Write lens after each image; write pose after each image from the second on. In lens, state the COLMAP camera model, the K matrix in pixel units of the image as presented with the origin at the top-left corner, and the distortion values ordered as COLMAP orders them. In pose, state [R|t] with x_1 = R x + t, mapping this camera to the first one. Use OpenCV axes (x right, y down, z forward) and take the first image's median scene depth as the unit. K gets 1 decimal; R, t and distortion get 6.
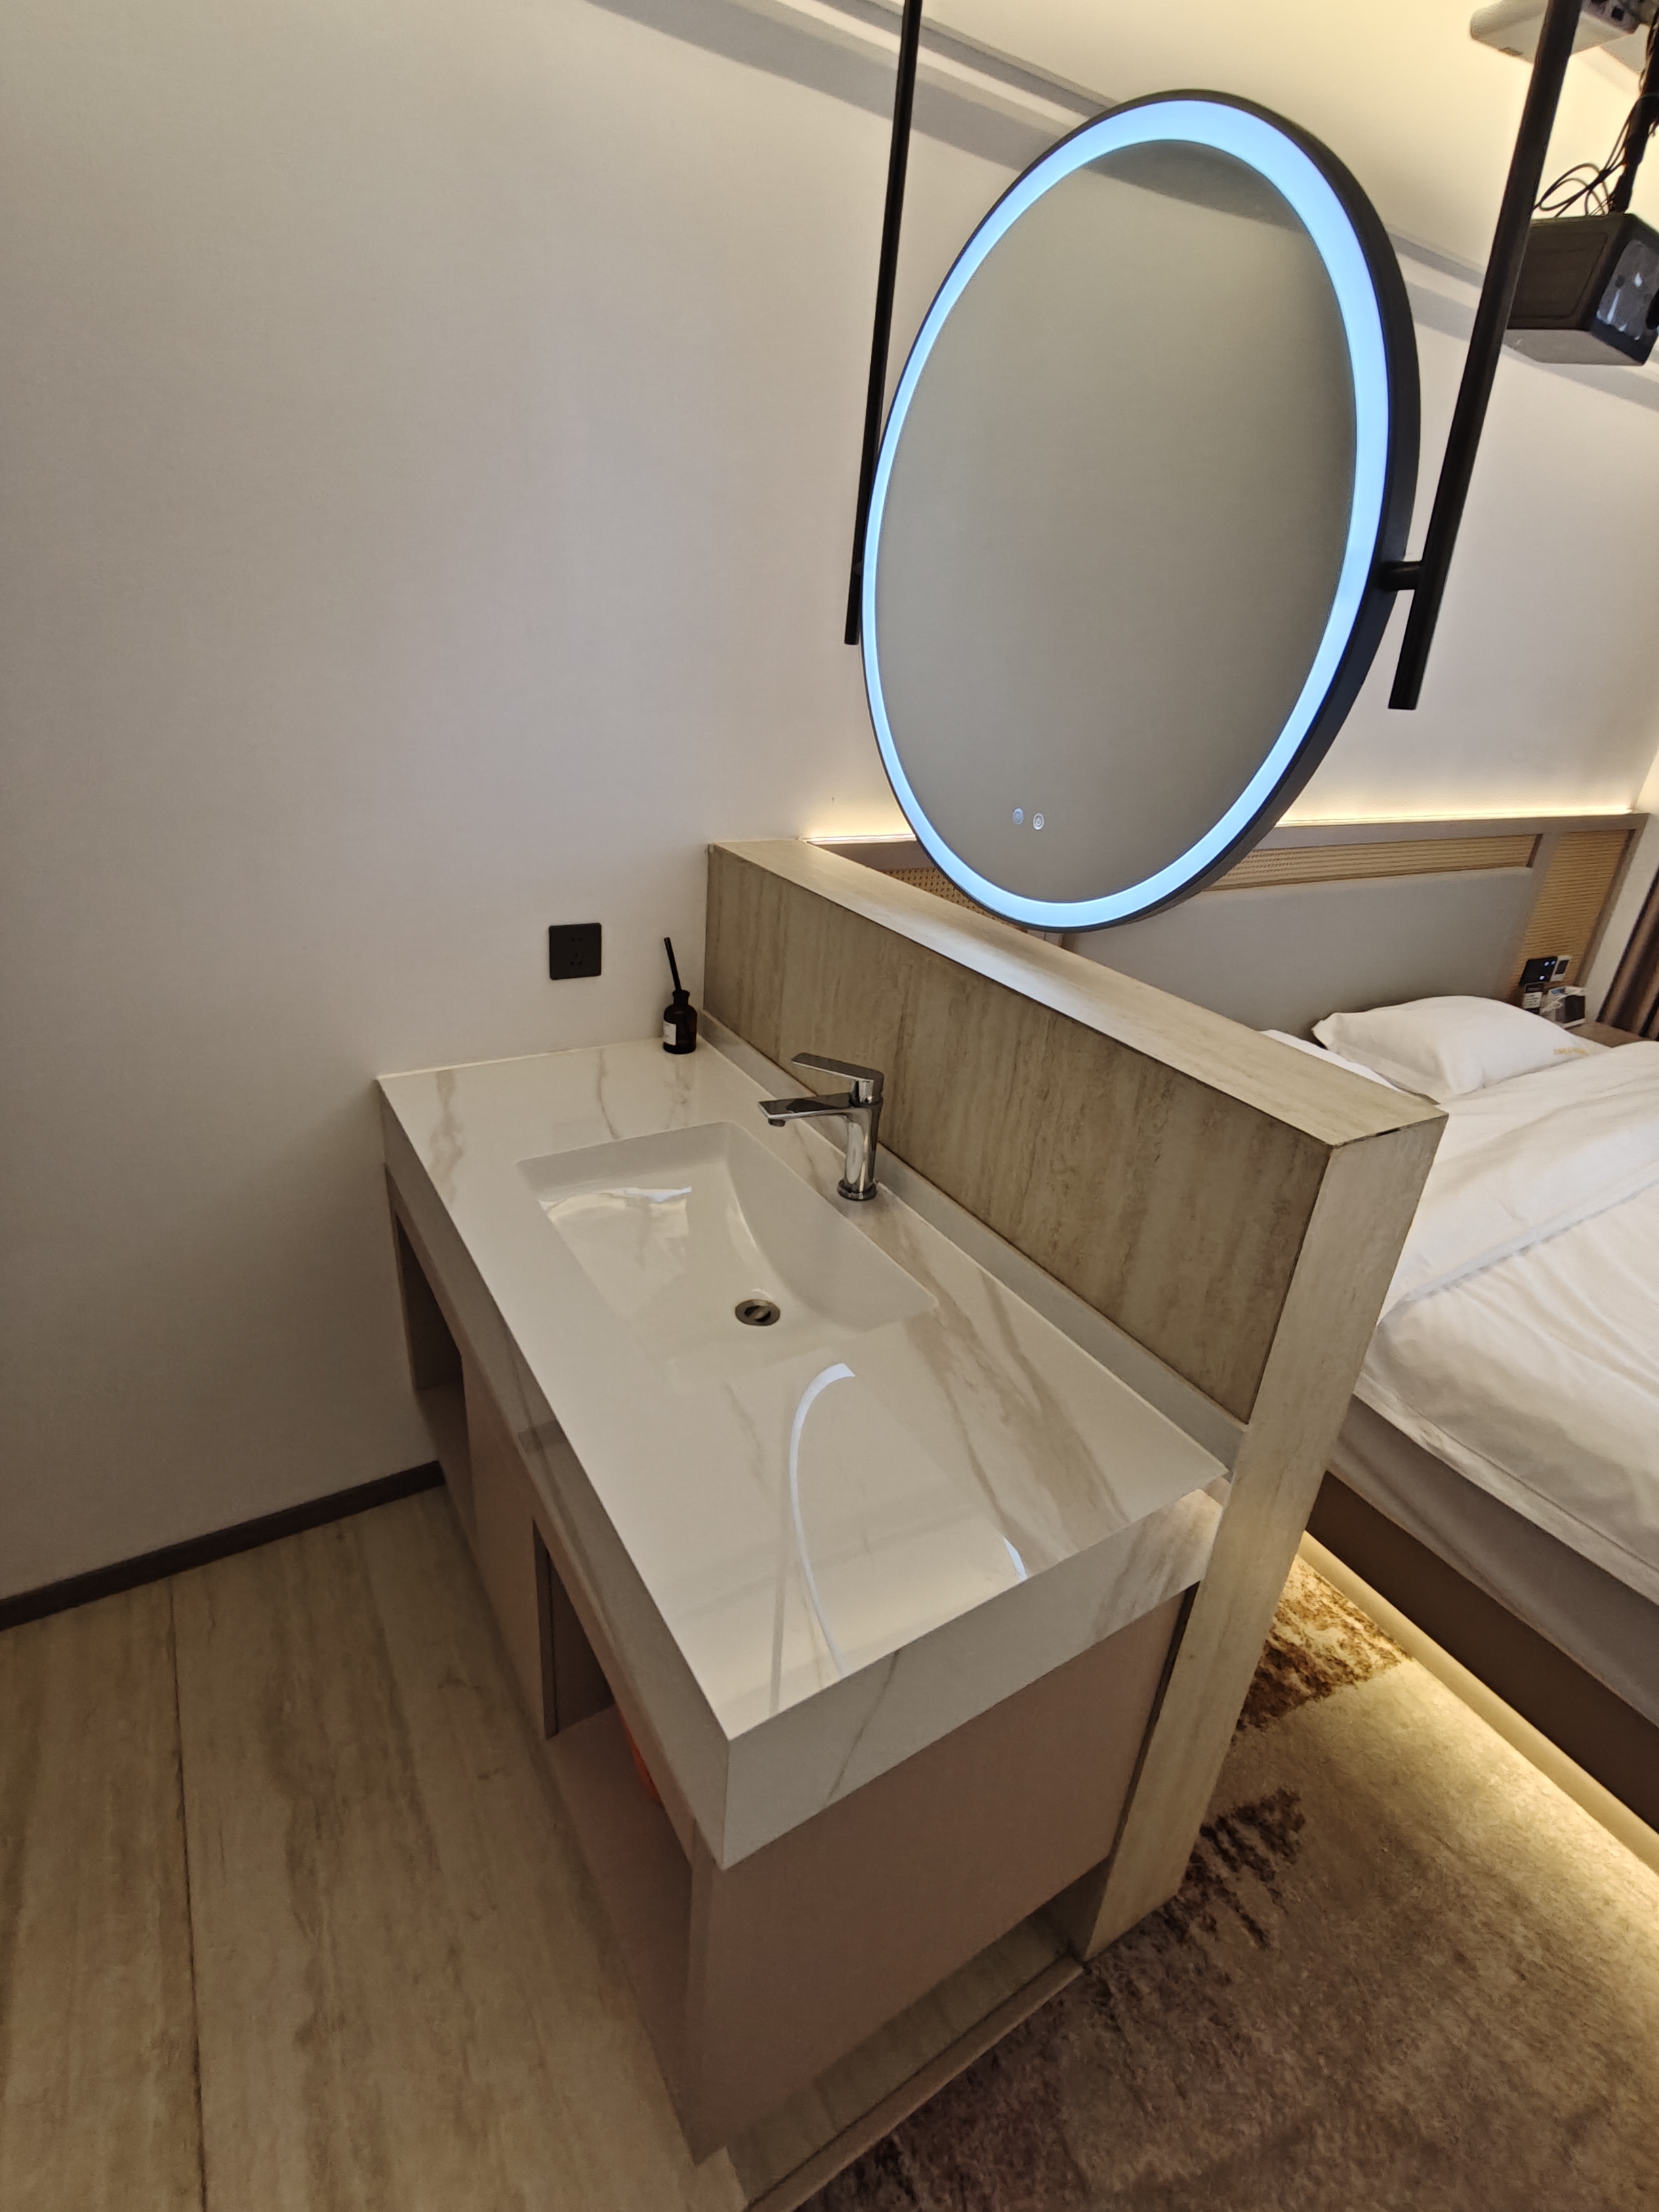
lens RADIAL K [[1048.5, 0, 842.8], [0, 1048.5, 1072.3], [0, 0, 1]] dist [0.002559, 0.001202]
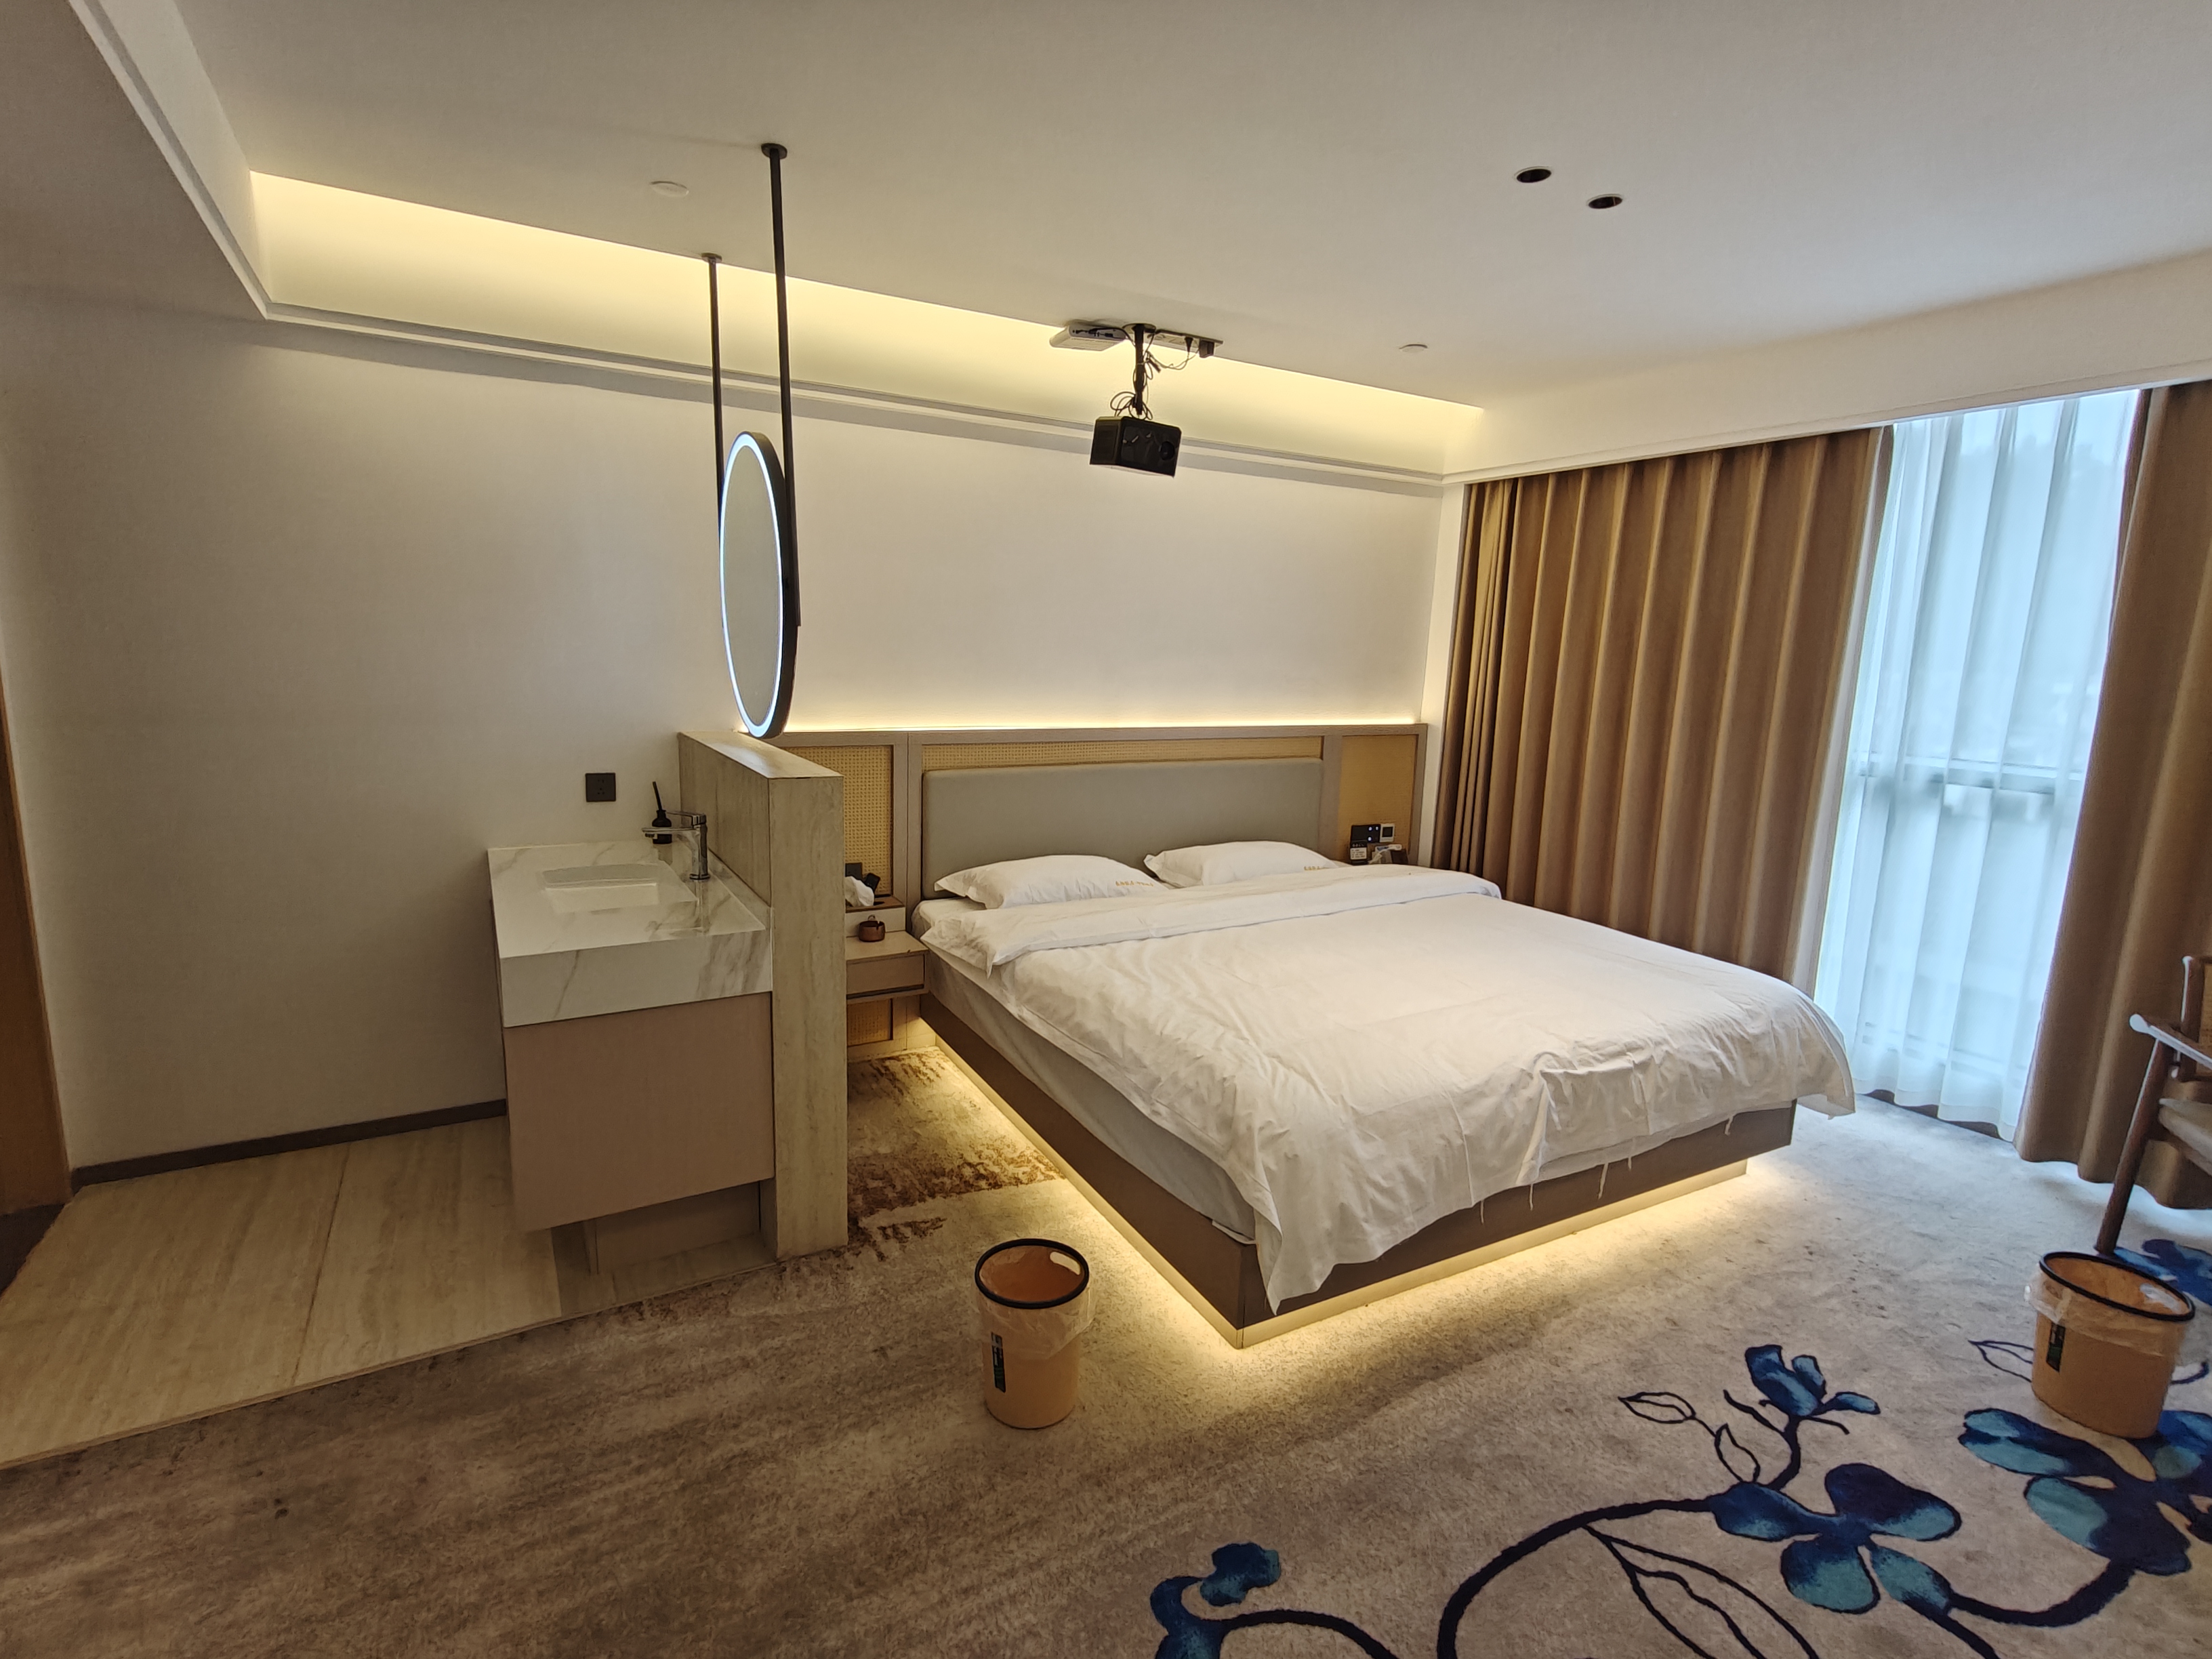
lens RADIAL K [[1048.5, 0, 1077.1], [0, 1048.5, 821.4], [0, 0, 1]] dist [0.002559, 0.001202]
pose [[0.997548, -0.045075, -0.053541, 0.804404], [0.030725, 0.969378, -0.243645, 0.494457], [0.062884, 0.241403, 0.968385, -0.879401]]
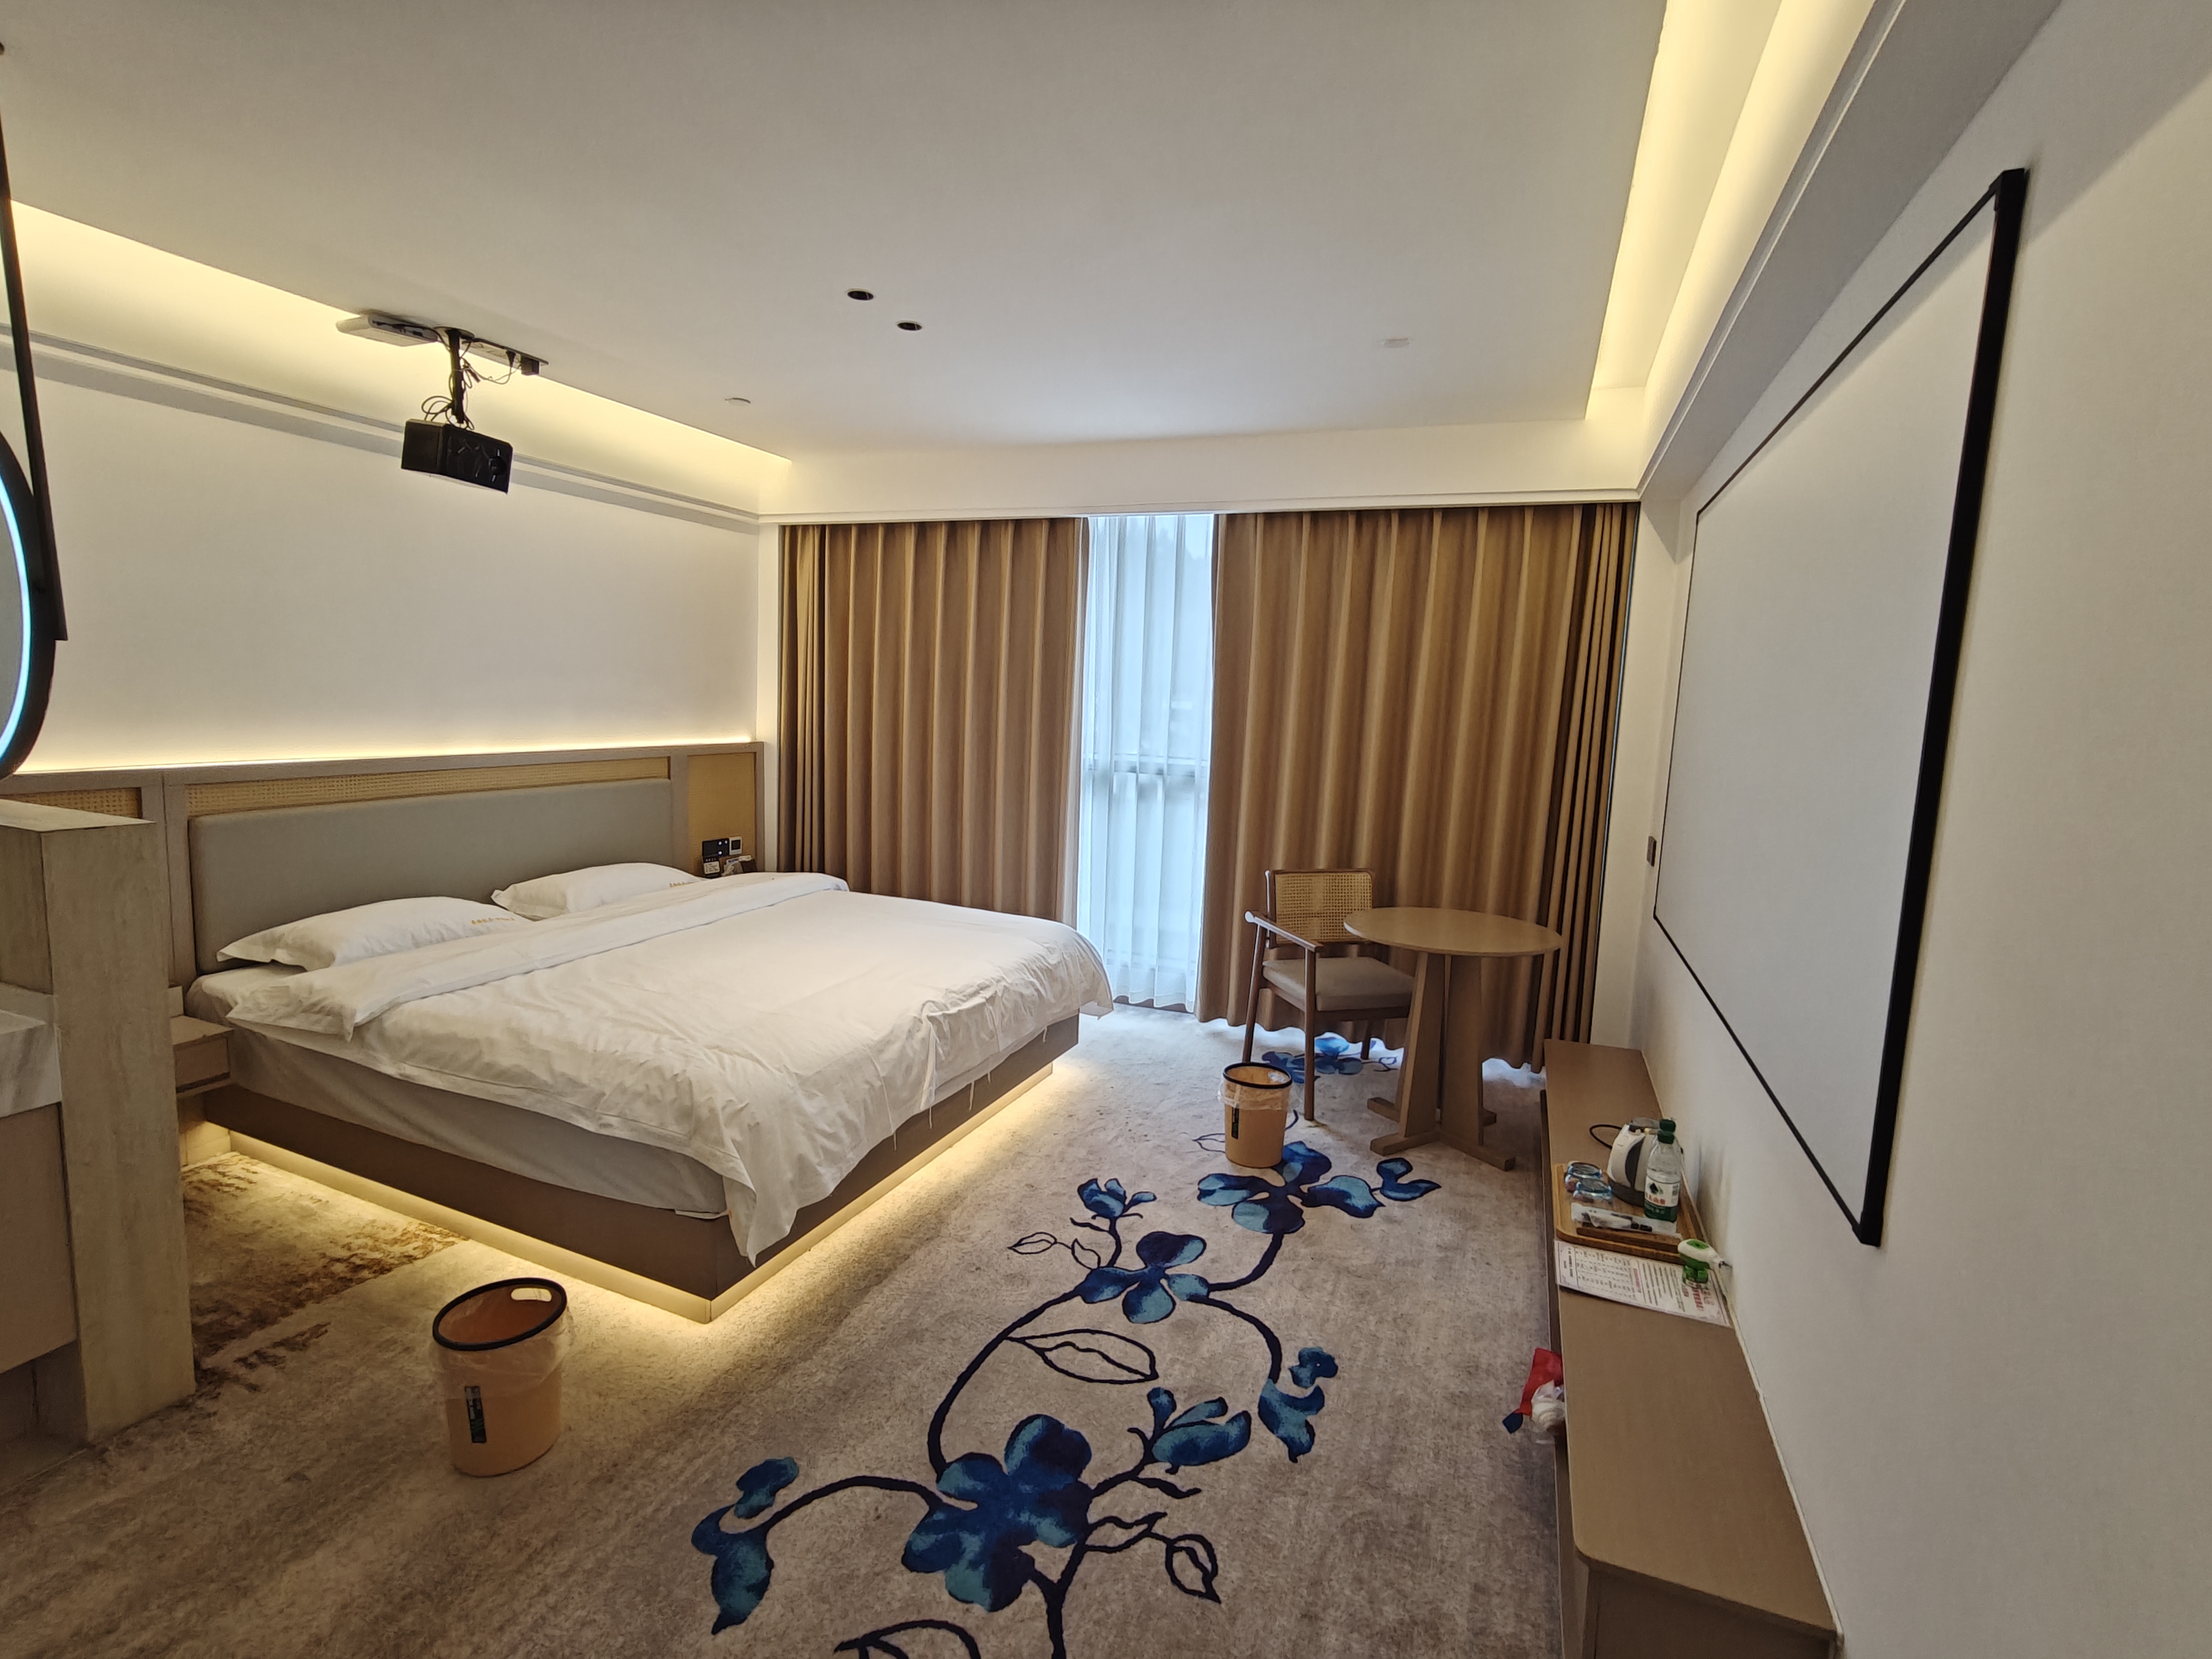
lens RADIAL K [[1048.5, 0, 1077.0], [0, 1048.5, 819.5], [0, 0, 1]] dist [0.002559, 0.001202]
pose [[0.815034, -0.122191, 0.566382, 0.562594], [0.257776, 0.951911, -0.165581, 0.543446], [-0.518913, 0.280954, 0.807338, -1.047947]]
